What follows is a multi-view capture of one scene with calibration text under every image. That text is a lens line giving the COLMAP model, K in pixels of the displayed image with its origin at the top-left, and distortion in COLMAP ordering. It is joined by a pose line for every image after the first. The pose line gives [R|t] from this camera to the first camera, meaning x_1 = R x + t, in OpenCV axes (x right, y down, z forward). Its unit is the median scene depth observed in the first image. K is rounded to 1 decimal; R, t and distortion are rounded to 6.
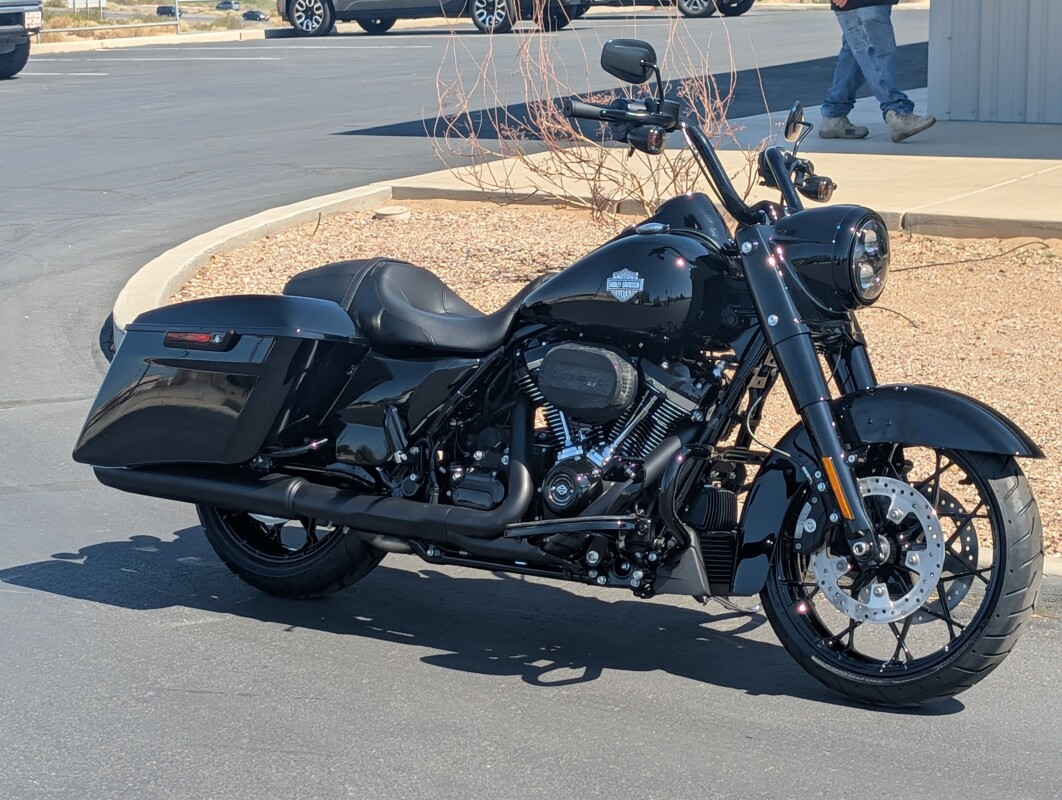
lens RADIAL K [[2727.6, 0, 531.0], [0, 2727.6, 400.0], [0, 0, 1]] dist [0.321864, -0.591238]
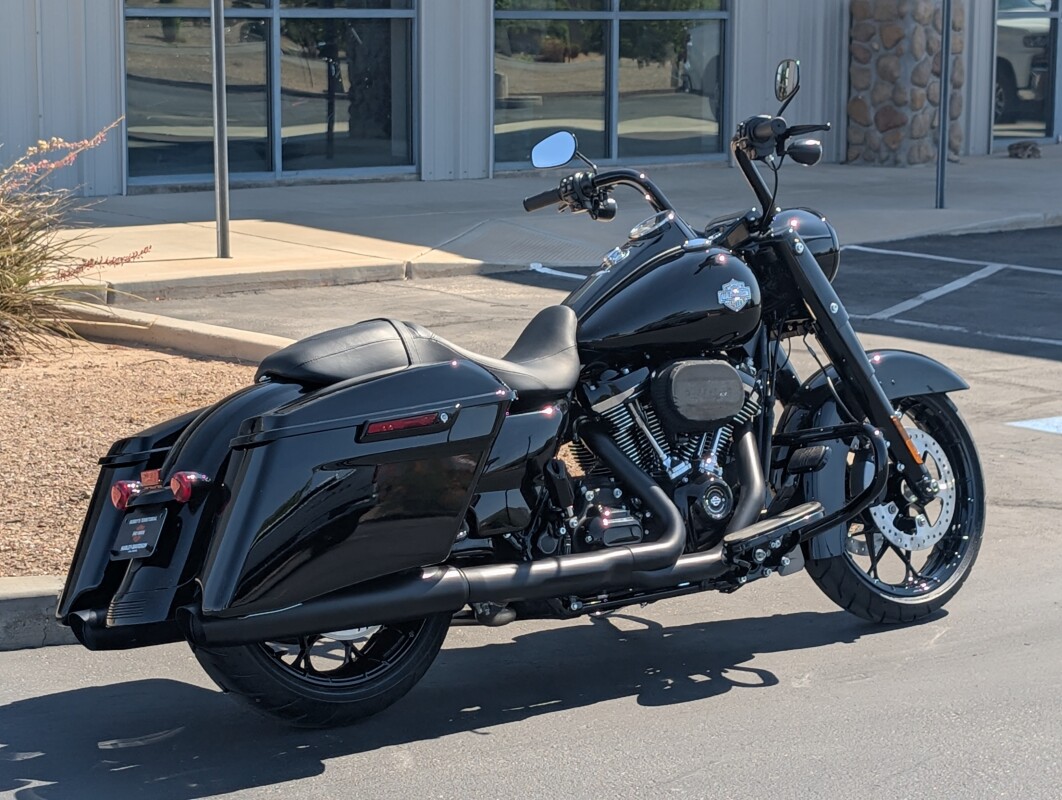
lens RADIAL K [[2727.6, 0, 531.0], [0, 2727.6, 400.0], [0, 0, 1]] dist [0.321864, -0.591238]
pose [[0.297194, -0.123407, 0.946809, -0.981606], [0.166318, 0.983144, 0.075937, -0.094393], [-0.940220, 0.134903, 0.312709, 0.739779]]
